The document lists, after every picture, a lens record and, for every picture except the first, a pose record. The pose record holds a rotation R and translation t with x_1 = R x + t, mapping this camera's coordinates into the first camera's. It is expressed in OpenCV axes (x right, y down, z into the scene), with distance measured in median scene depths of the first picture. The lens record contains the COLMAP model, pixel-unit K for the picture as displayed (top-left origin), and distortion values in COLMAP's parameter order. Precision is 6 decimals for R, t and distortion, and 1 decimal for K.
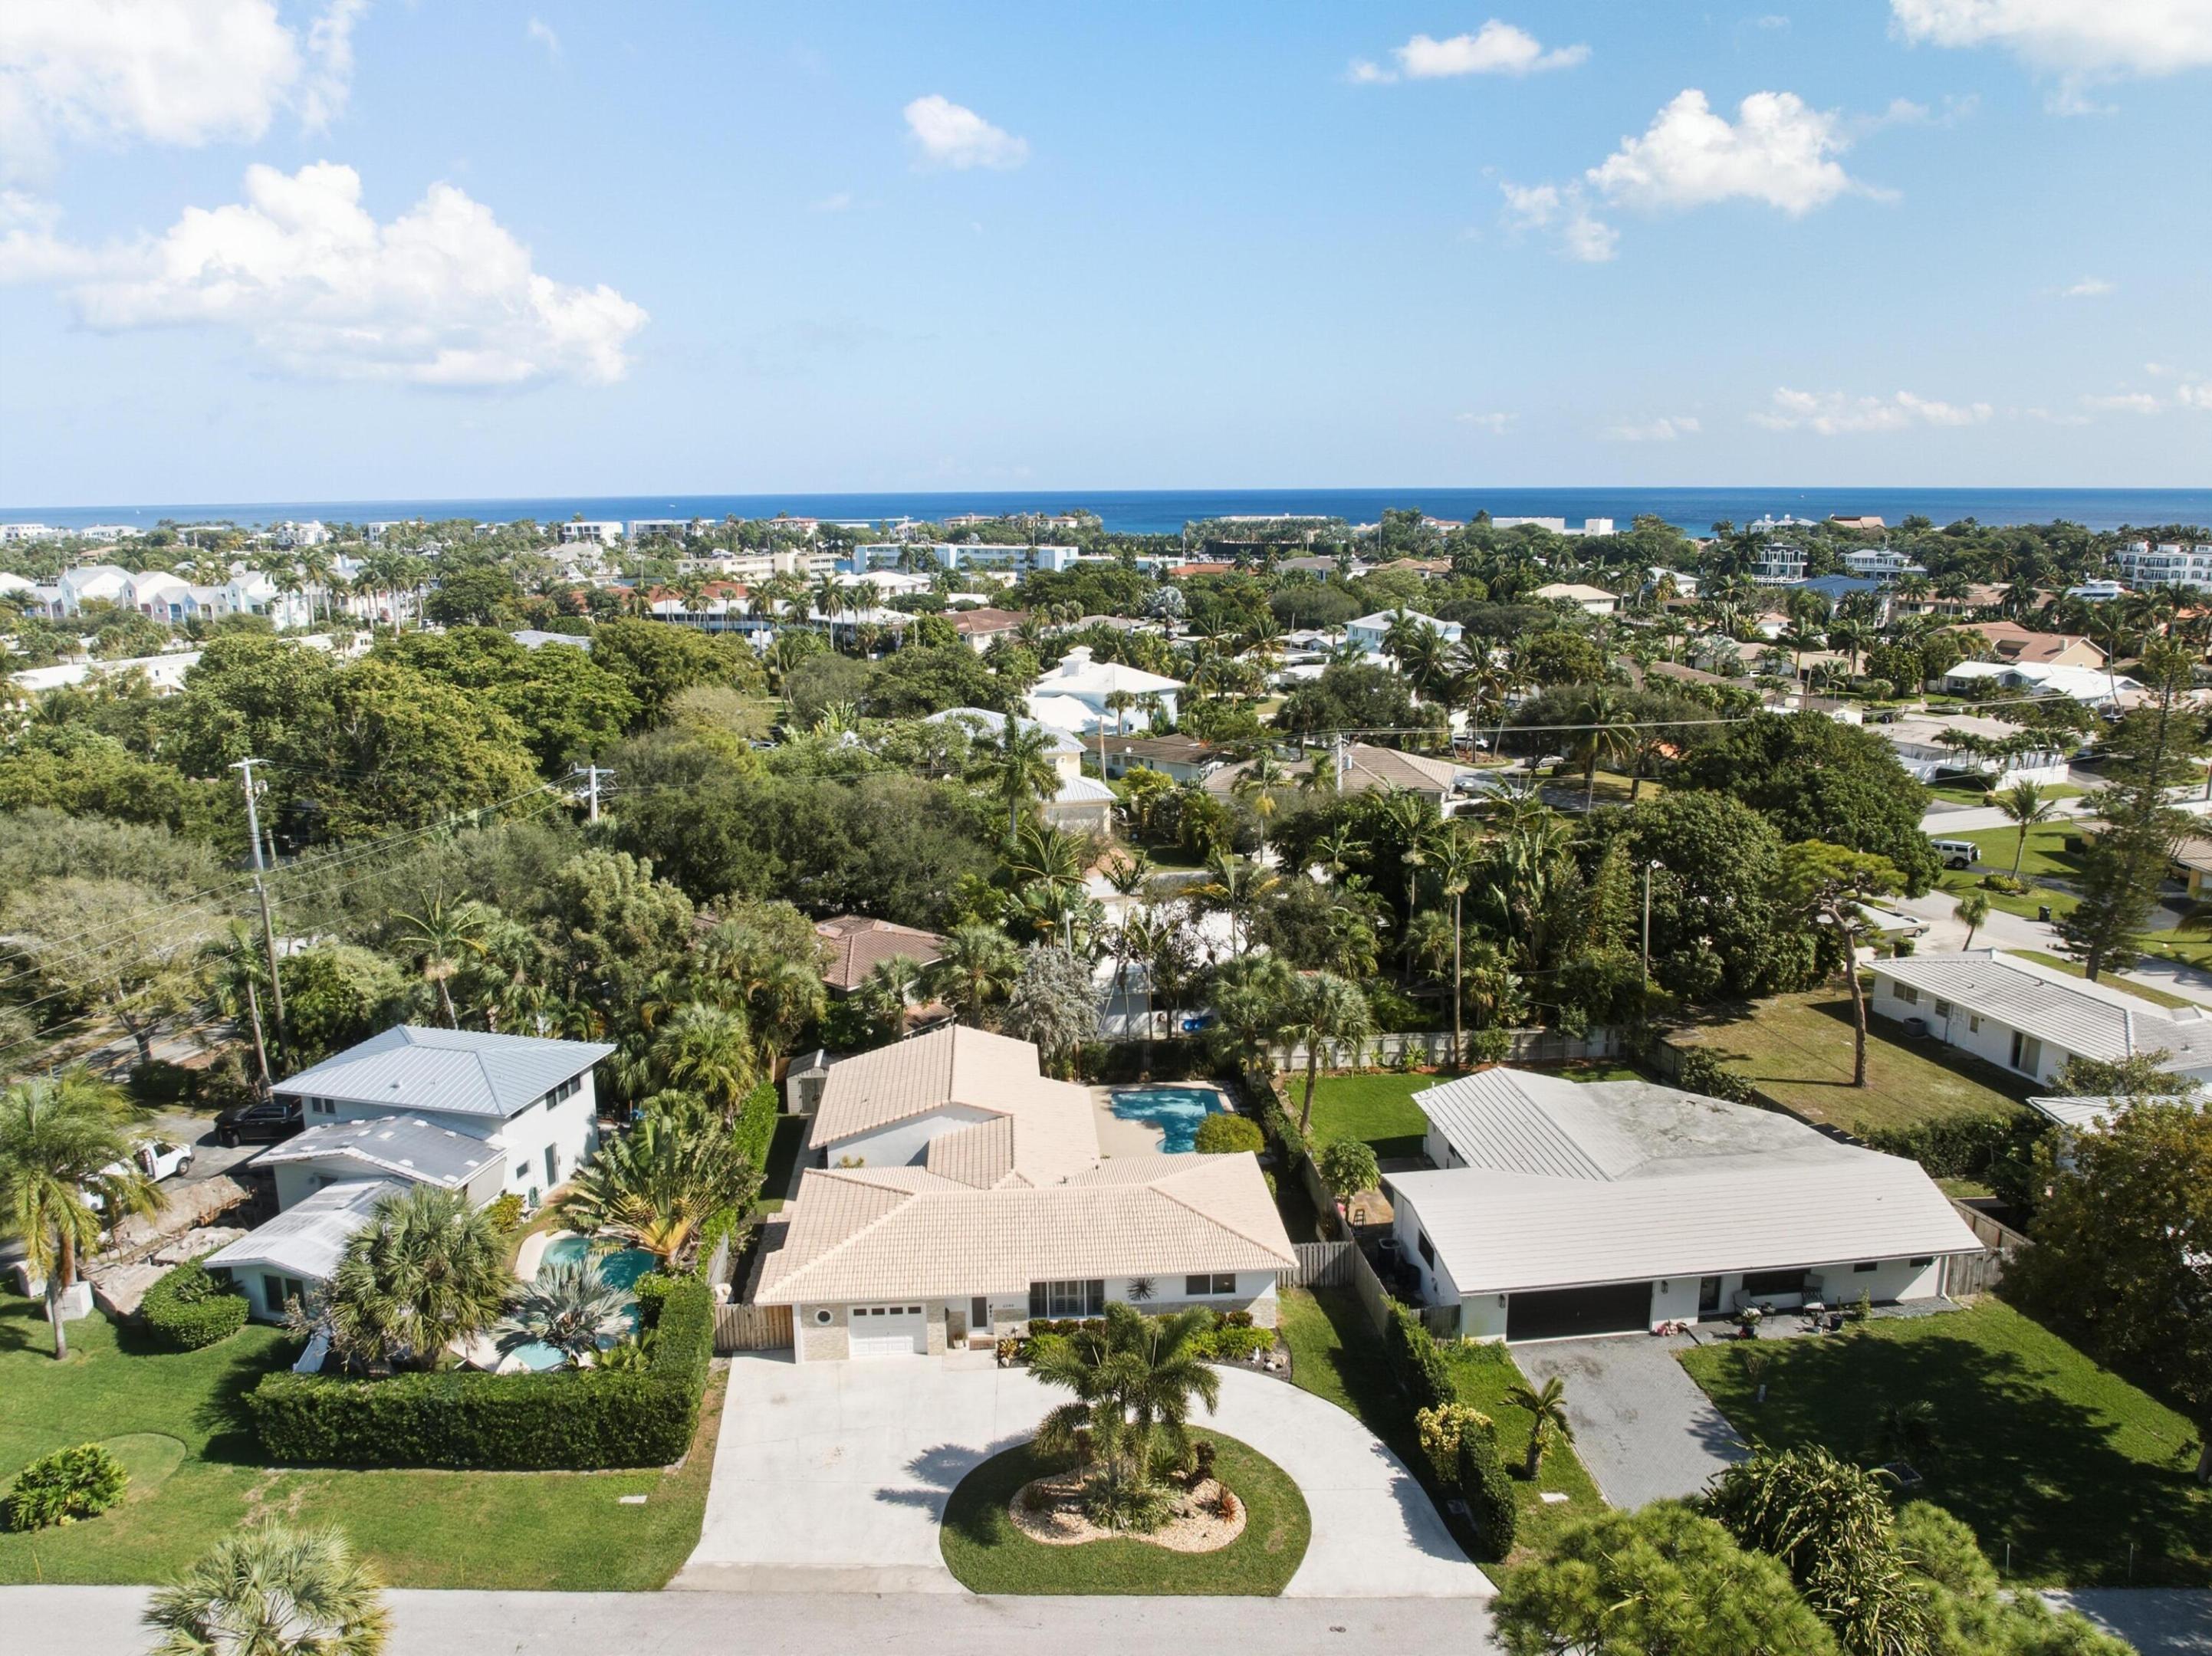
lens RADIAL K [[1558.7, 0, 1104.9], [0, 1558.7, 840.8], [0, 0, 1]] dist [-0.038270, -0.000953]
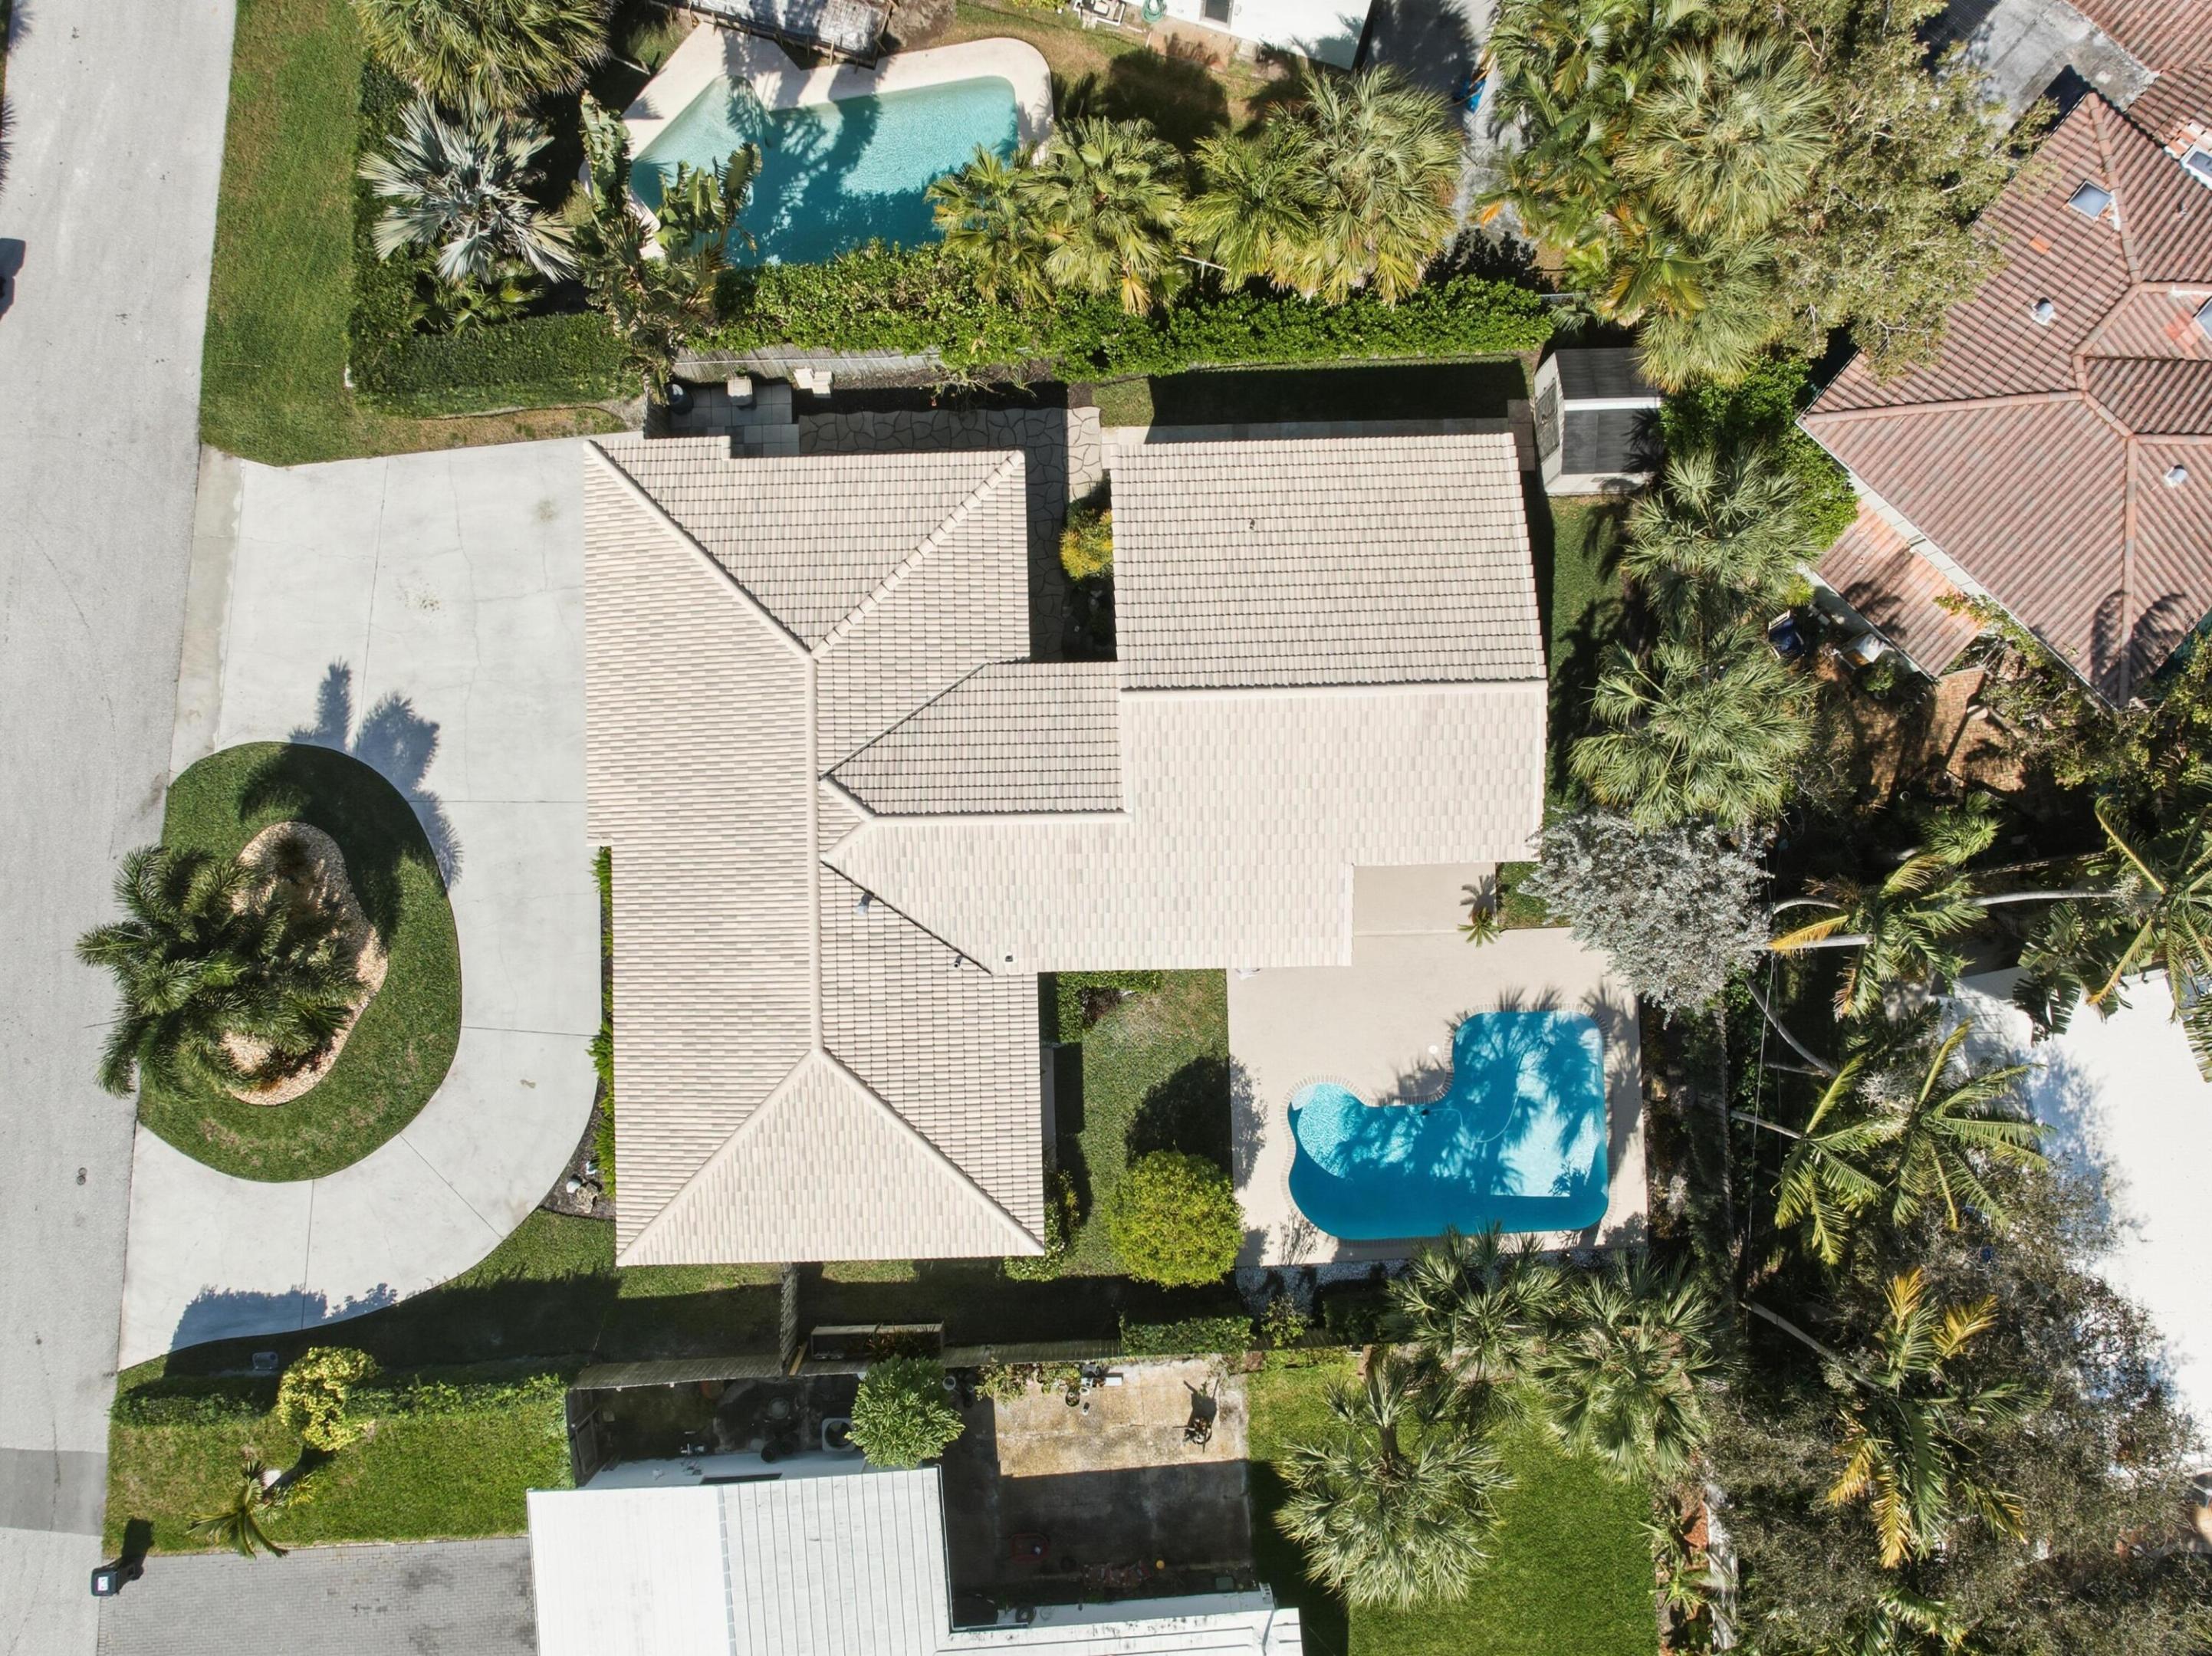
lens RADIAL K [[1558.7, 0, 1117.9], [0, 1558.7, 816.8], [0, 0, 1]] dist [-0.038270, -0.000953]
pose [[-0.046490, 0.998187, -0.038234, -0.019273], [-0.219429, 0.027136, 0.975251, -0.172350], [0.974520, 0.053729, 0.217769, 0.452435]]
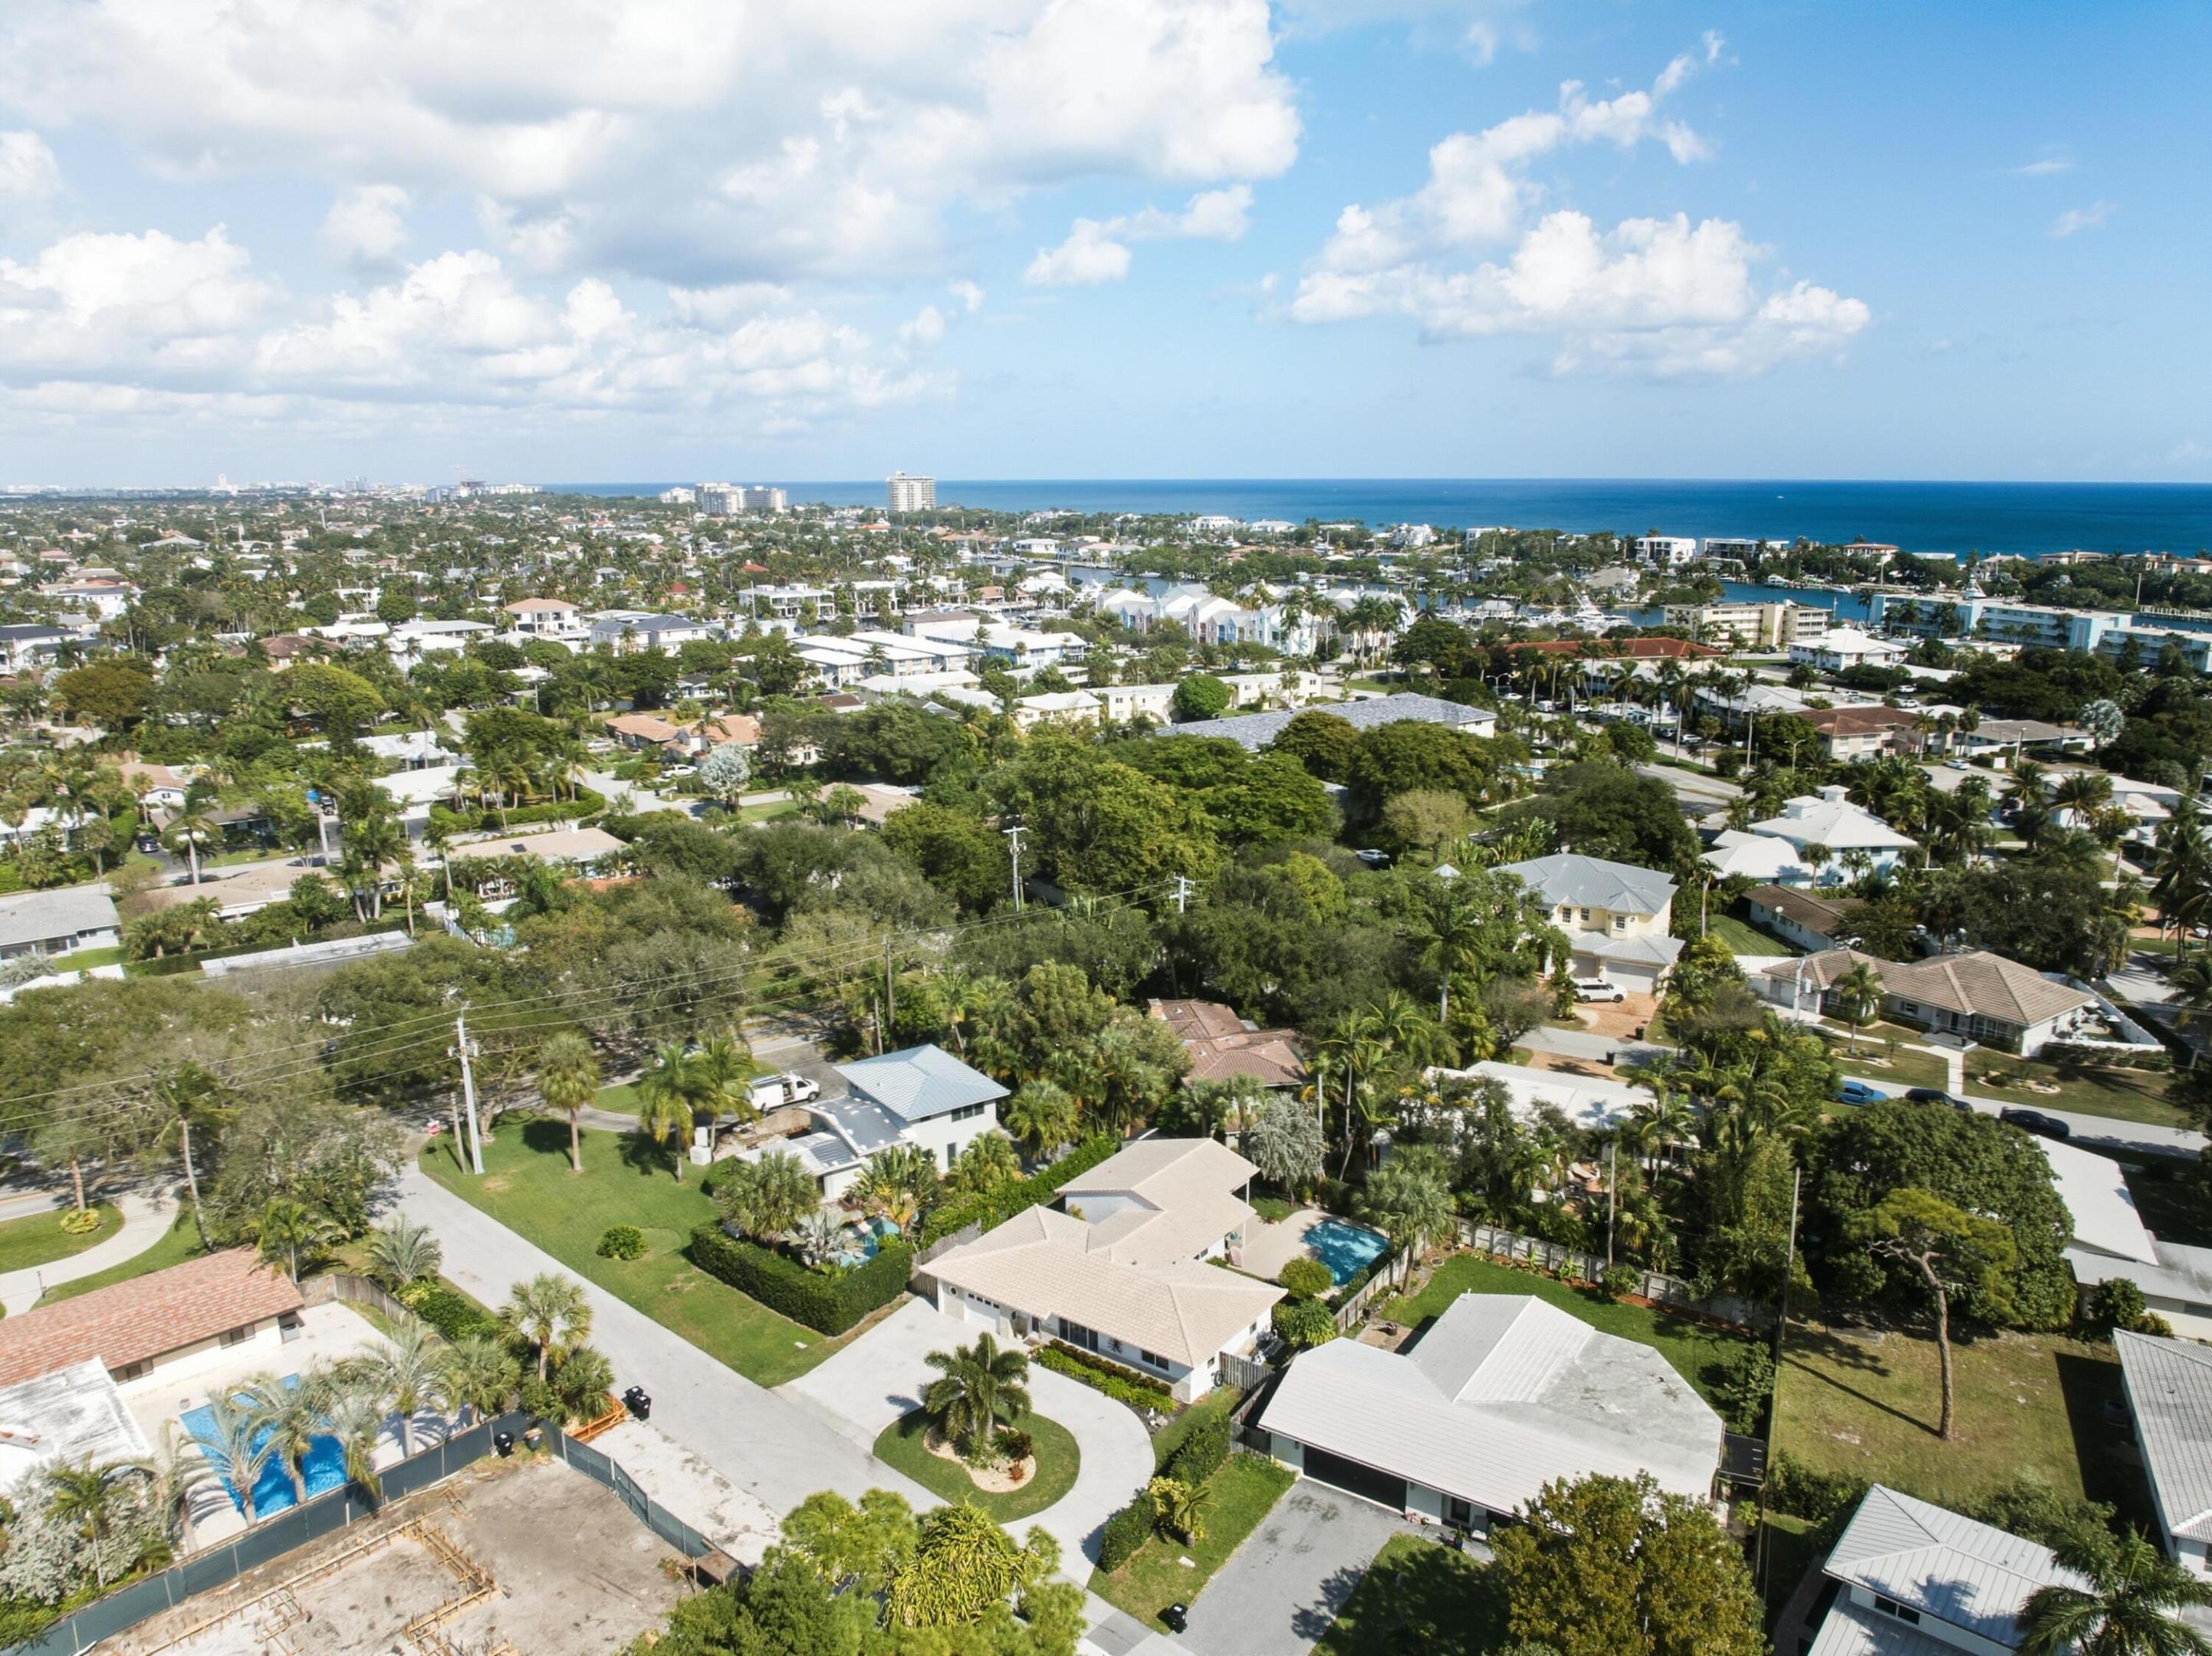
lens RADIAL K [[1558.7, 0, 1118.4], [0, 1558.7, 813.7], [0, 0, 1]] dist [-0.038270, -0.000953]
pose [[0.764682, 0.147223, -0.627365, 0.393661], [-0.149888, 0.987486, 0.049037, -0.131721], [0.626734, 0.056537, 0.777180, -0.094093]]
